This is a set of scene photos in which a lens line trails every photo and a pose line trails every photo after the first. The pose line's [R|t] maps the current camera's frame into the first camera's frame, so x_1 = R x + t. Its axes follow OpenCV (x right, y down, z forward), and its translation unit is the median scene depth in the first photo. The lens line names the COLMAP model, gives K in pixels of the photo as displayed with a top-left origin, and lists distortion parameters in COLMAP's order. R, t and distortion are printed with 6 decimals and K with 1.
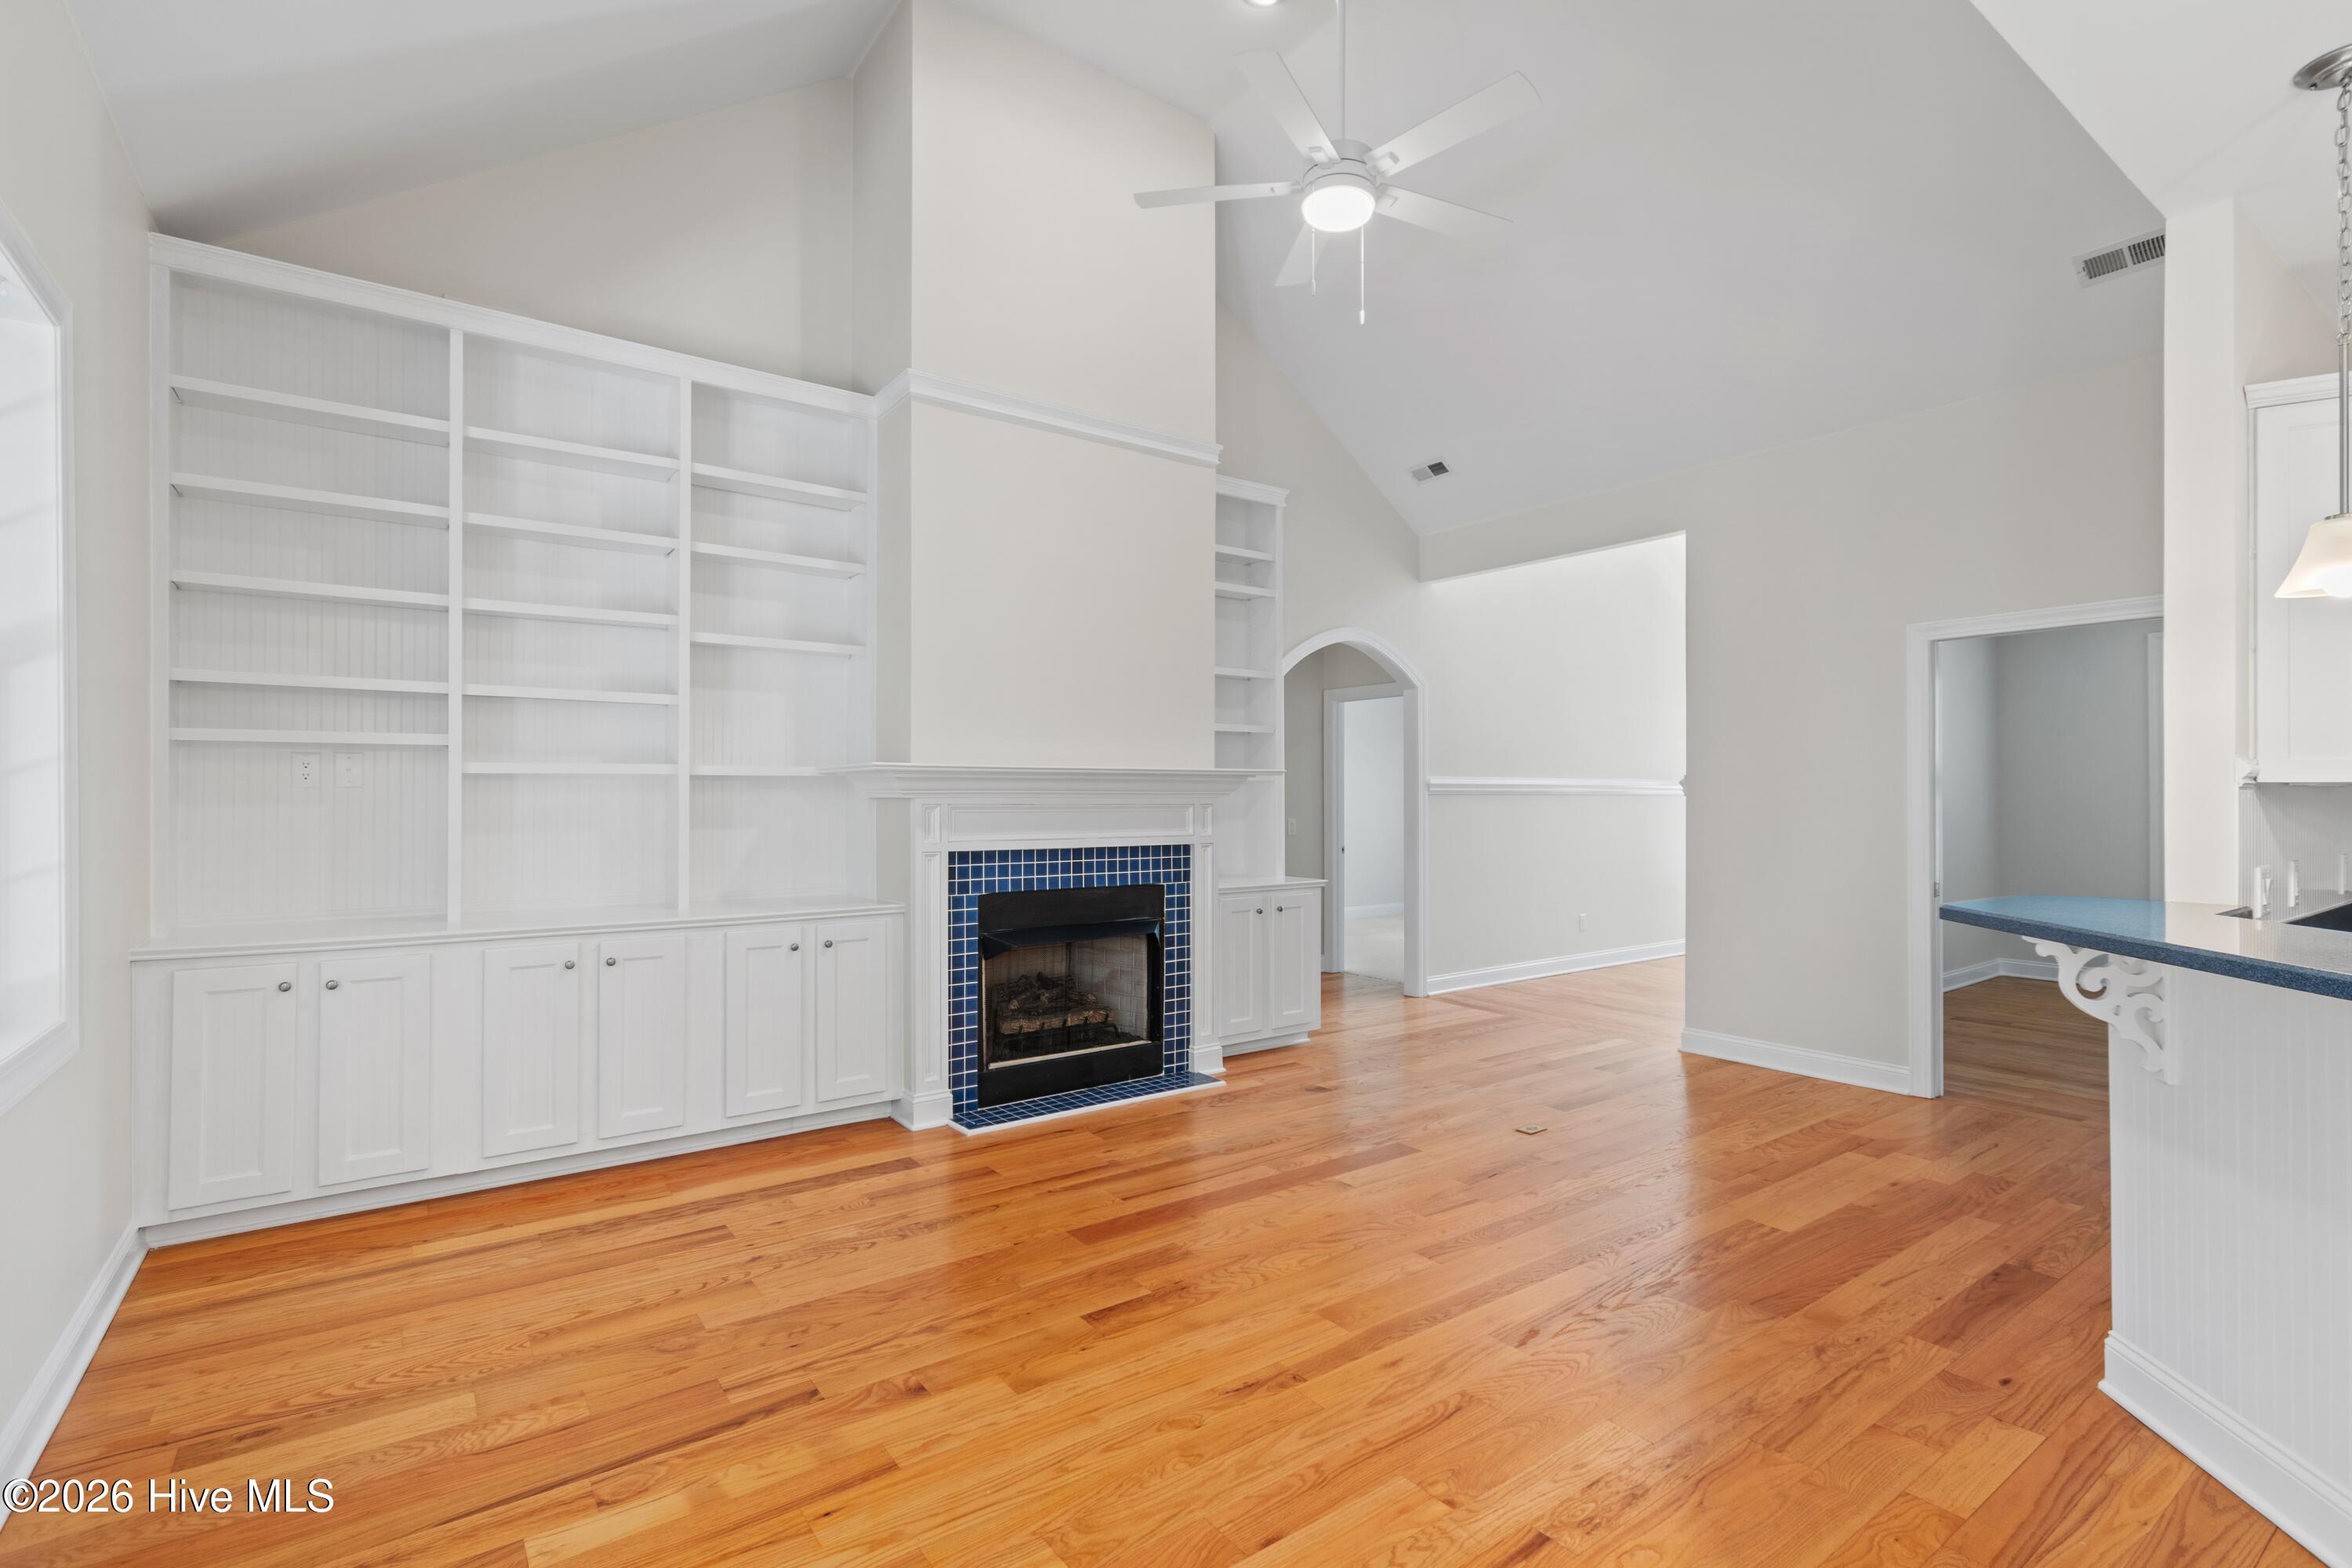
lens RADIAL K [[1083.0, 0, 1157.1], [0, 1083.0, 787.2], [0, 0, 1]] dist [0.002241, -0.000019]
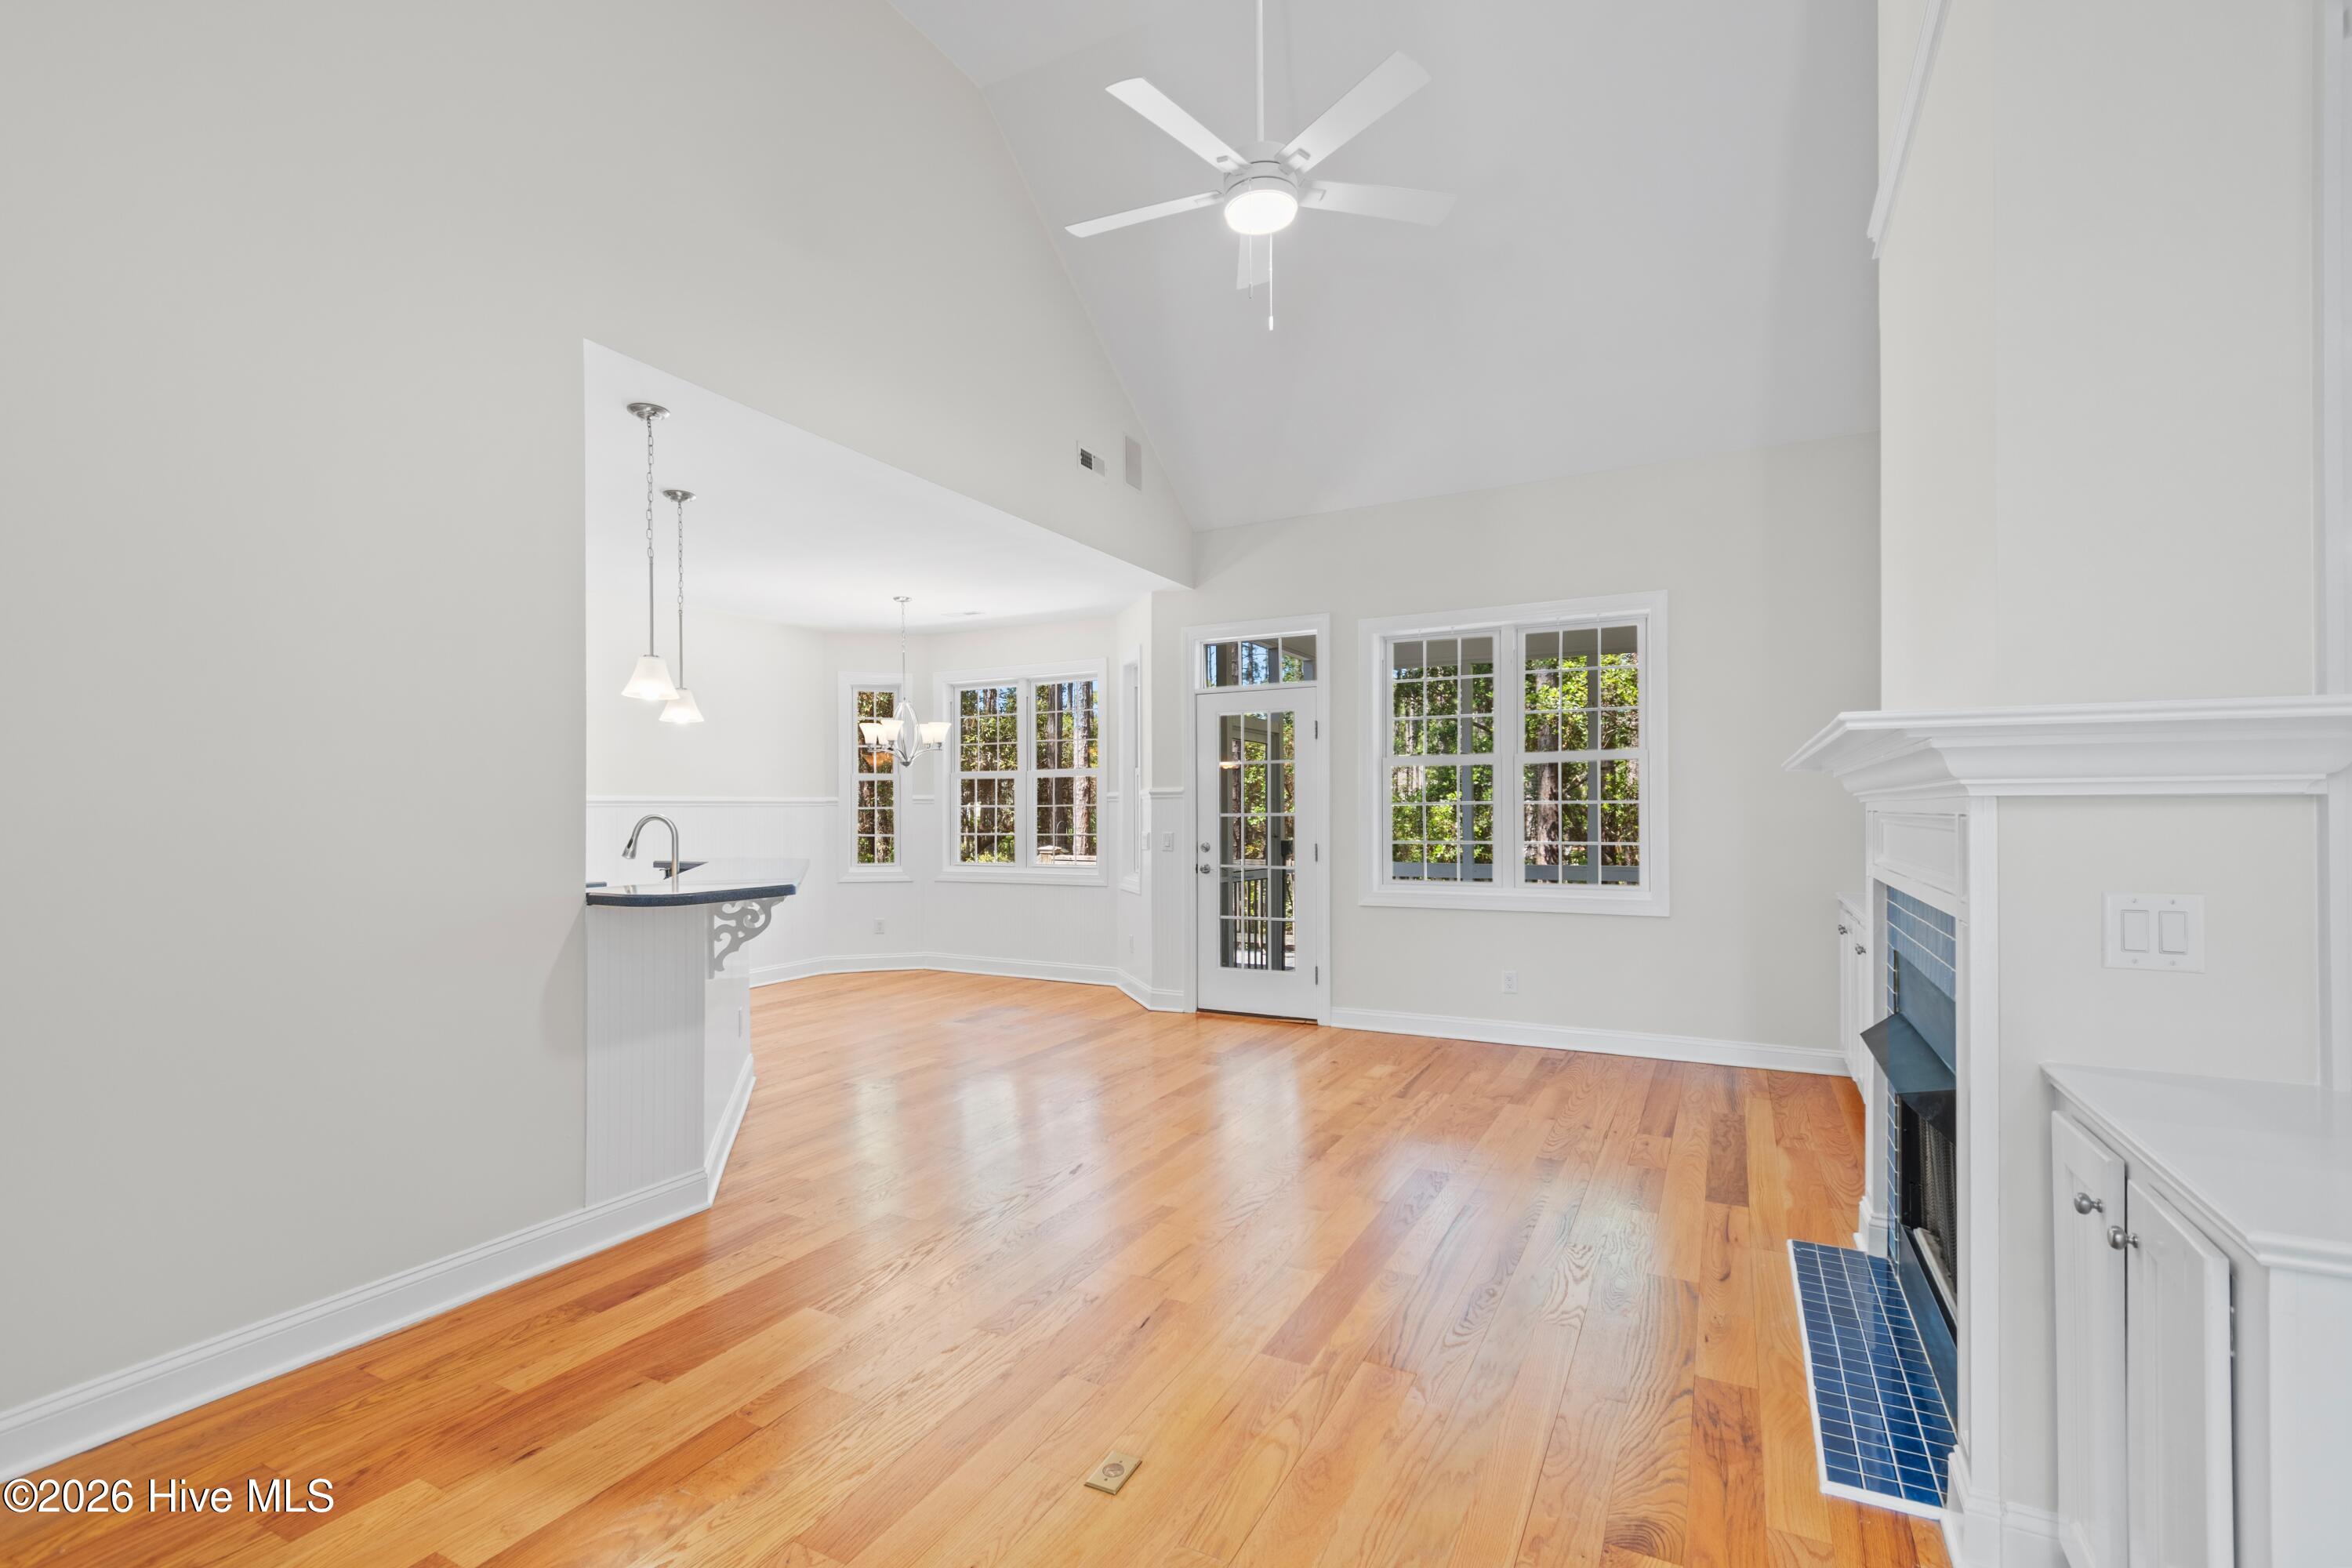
lens RADIAL K [[1049.1, 0, 1168.3], [0, 1049.1, 808.1], [0, 0, 1]] dist [-0.001577, -0.000239]
pose [[-0.893159, 0.001554, -0.449739, 0.546716], [0.007702, 0.999900, -0.011841, 0.019950], [0.449676, -0.014040, -0.893081, 1.466451]]
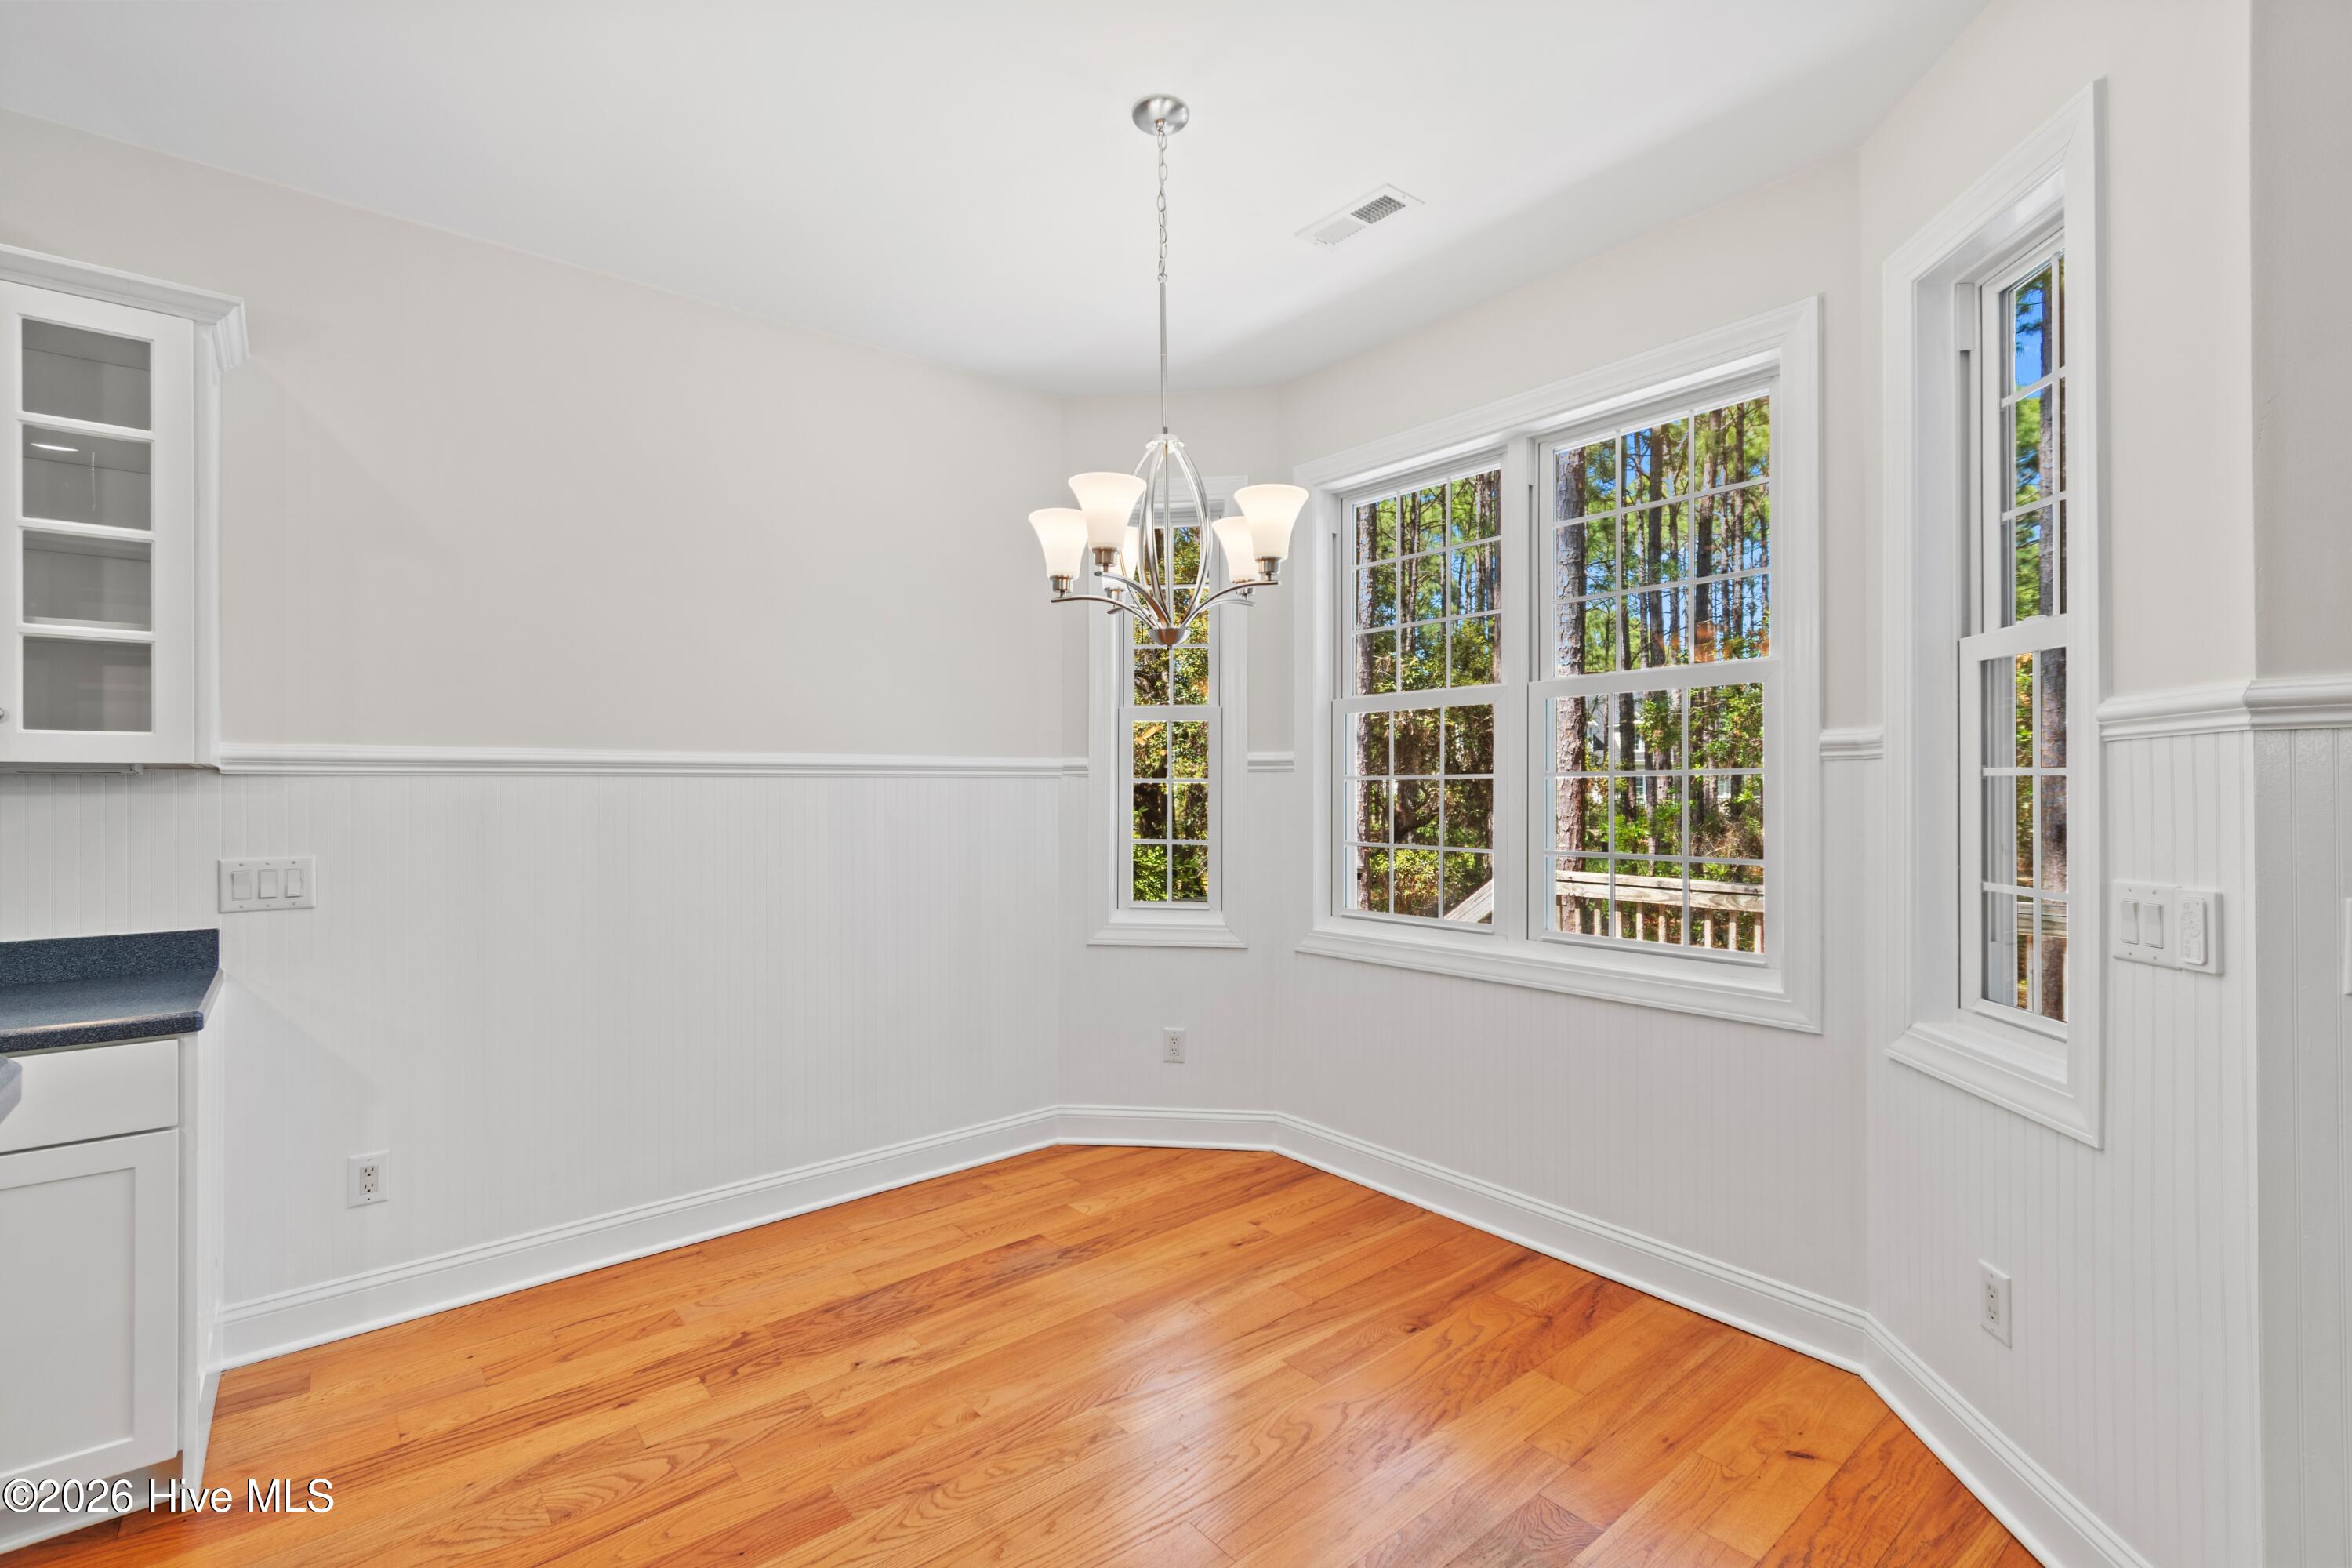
lens RADIAL K [[1031.0, 0, 1160.8], [0, 1031.0, 785.5], [0, 0, 1]] dist [0.001574, 0.000110]
pose [[-0.997716, -0.000033, -0.067549, 0.209697], [0.000738, 0.999935, -0.011393, 0.006613], [0.067545, -0.011417, -0.997651, 0.303158]]
